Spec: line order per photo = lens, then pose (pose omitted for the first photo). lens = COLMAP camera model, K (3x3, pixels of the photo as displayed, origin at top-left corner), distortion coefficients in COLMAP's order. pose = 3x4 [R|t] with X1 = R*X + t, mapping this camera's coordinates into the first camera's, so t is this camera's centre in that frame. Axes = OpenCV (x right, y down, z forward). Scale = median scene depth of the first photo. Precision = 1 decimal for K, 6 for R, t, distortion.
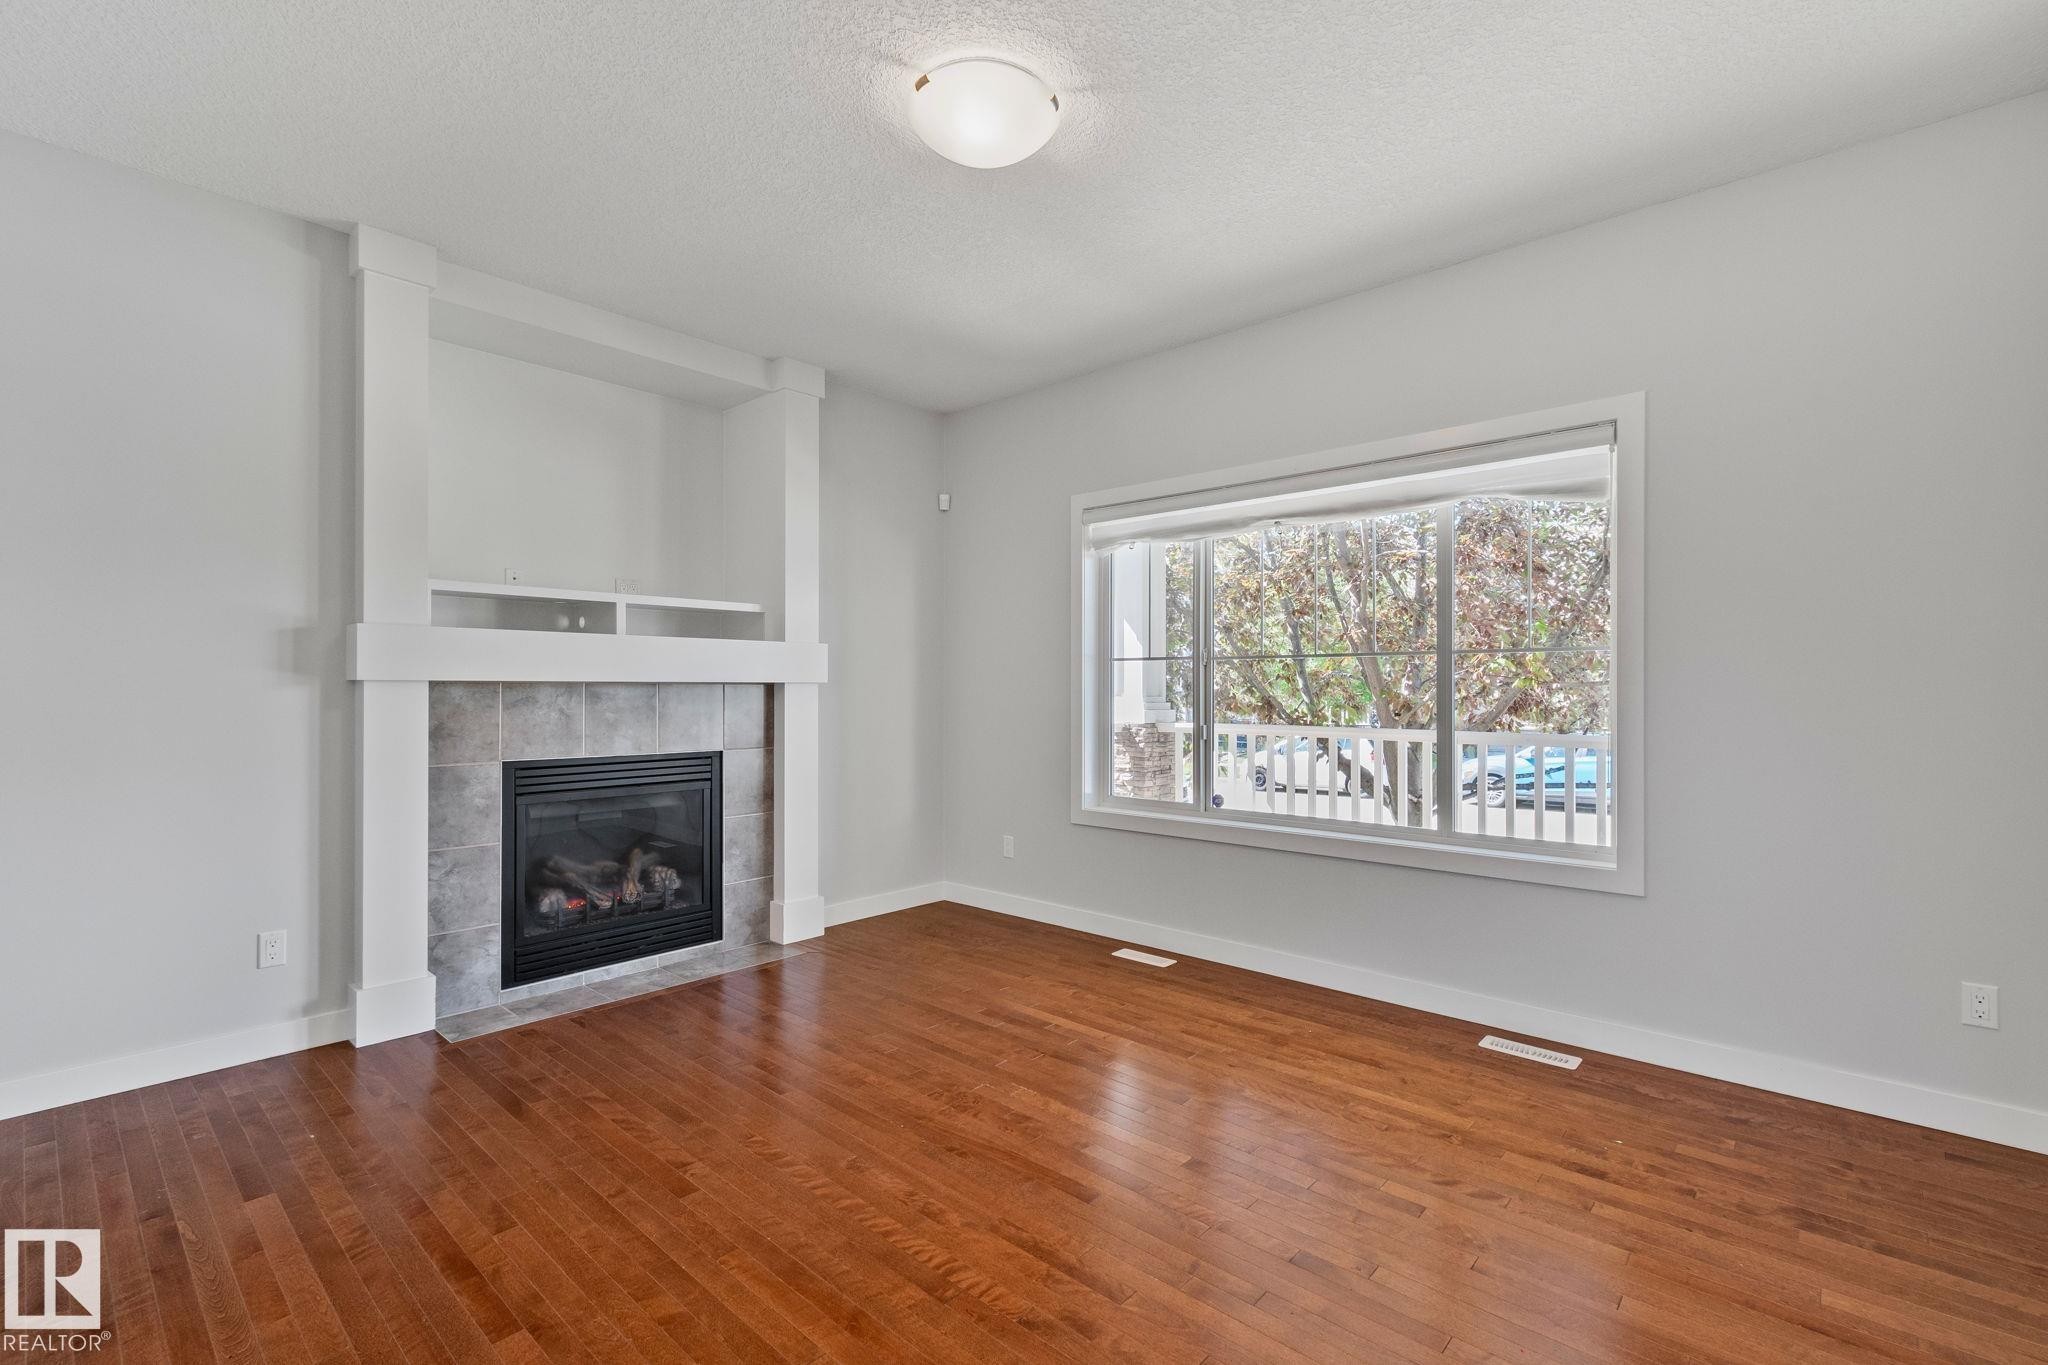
lens RADIAL K [[911.7, 0, 1024.2], [0, 911.7, 686.4], [0, 0, 1]] dist [0.011866, -0.005550]
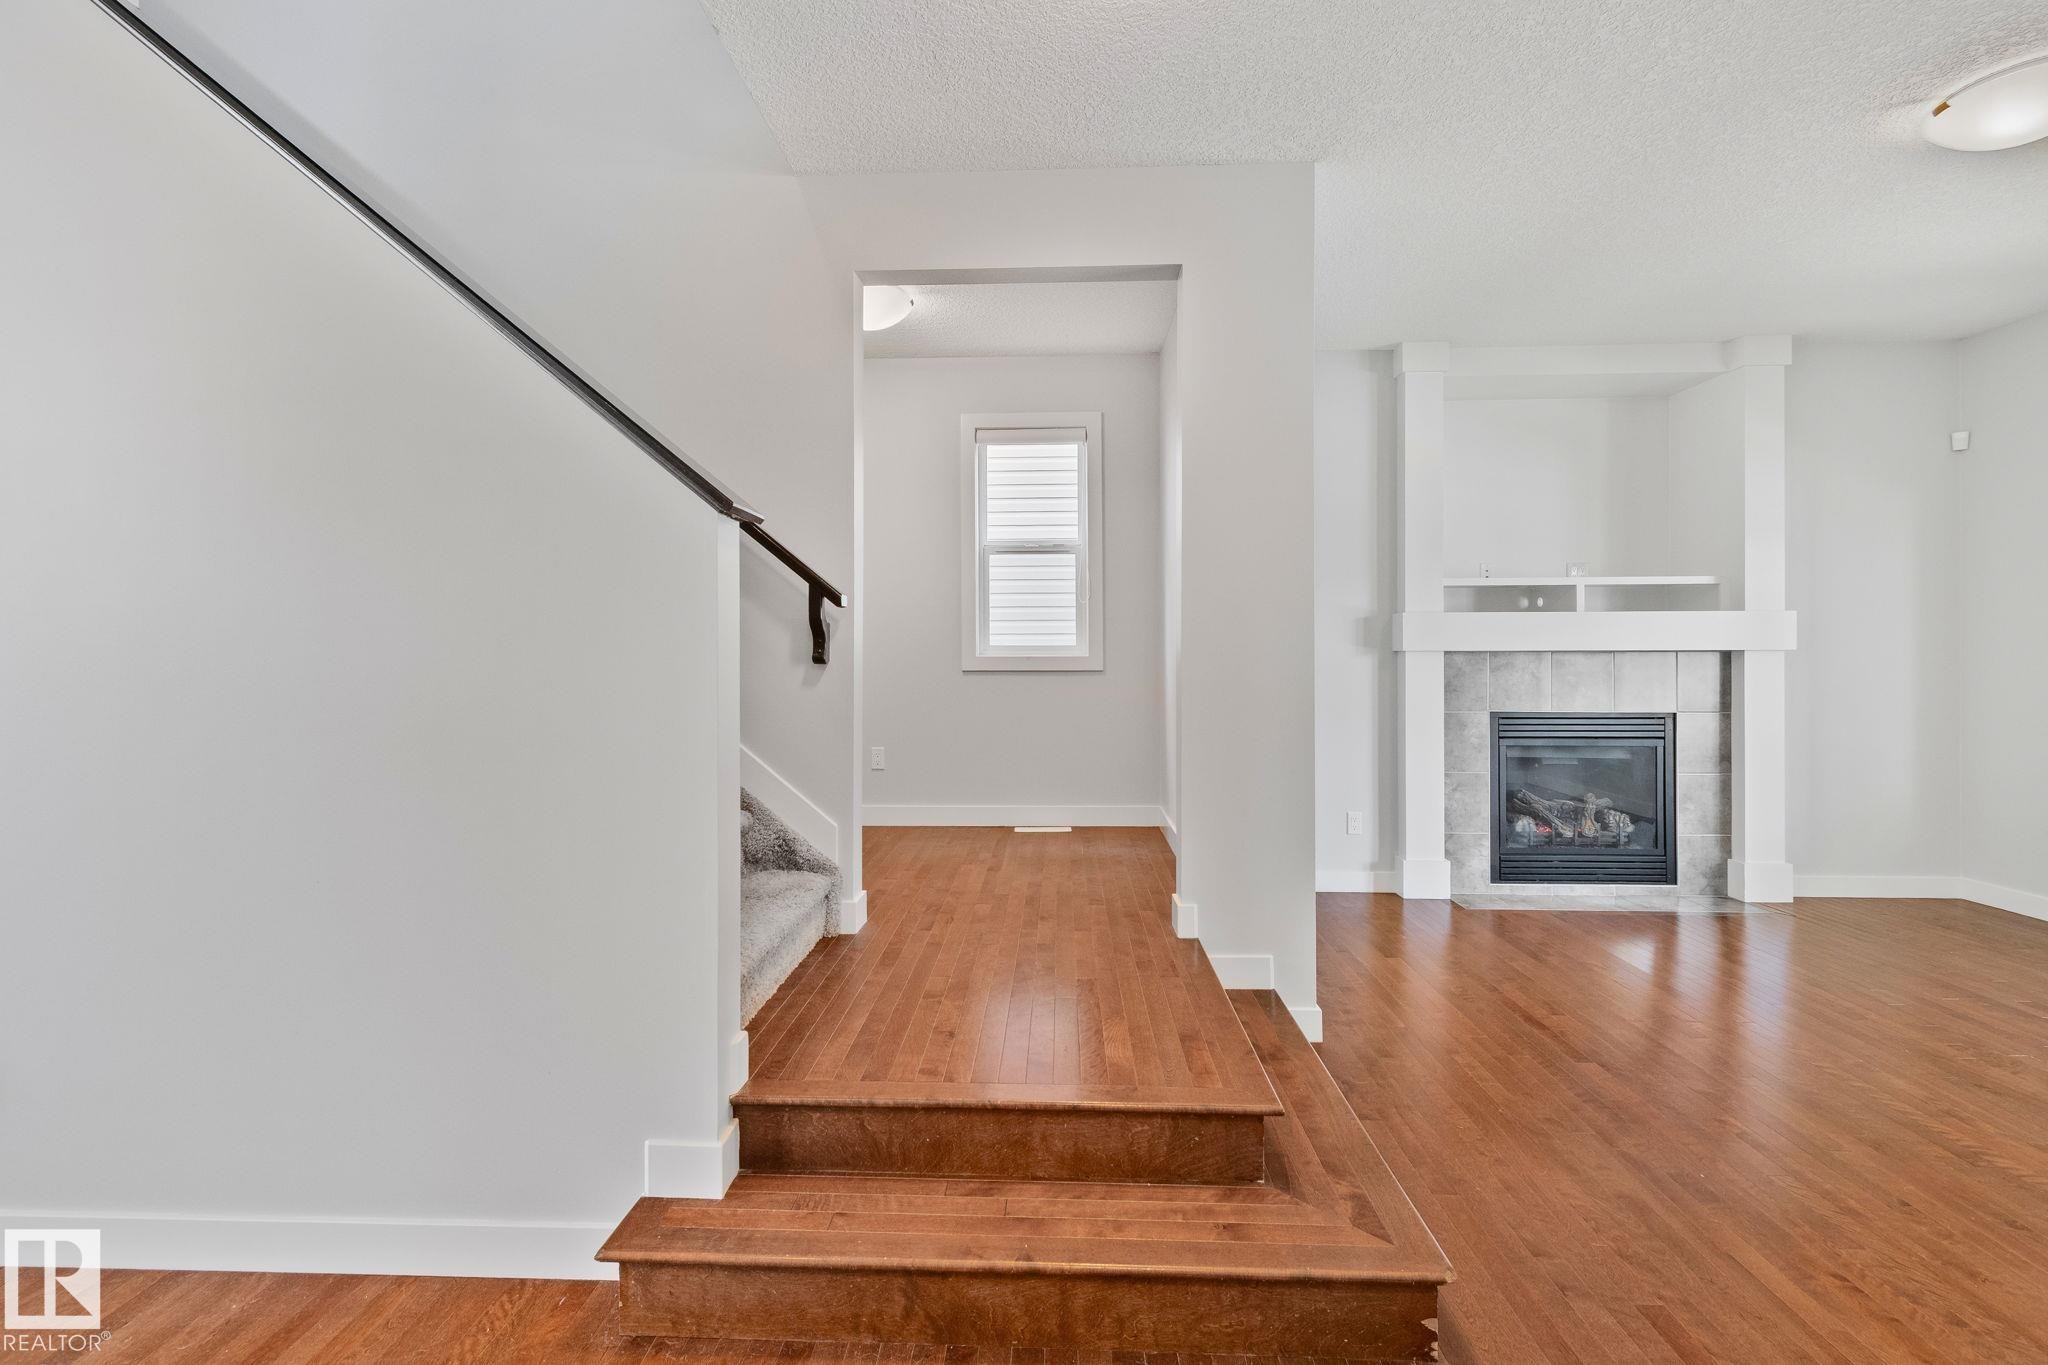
lens RADIAL K [[911.7, 0, 1040.2], [0, 911.7, 657.5], [0, 0, 1]] dist [0.011866, -0.005550]
pose [[0.645691, -0.002182, -0.763595, 0.017844], [0.003057, 0.999995, -0.000273, 0.001926], [0.763592, -0.002157, 0.645695, -0.319022]]
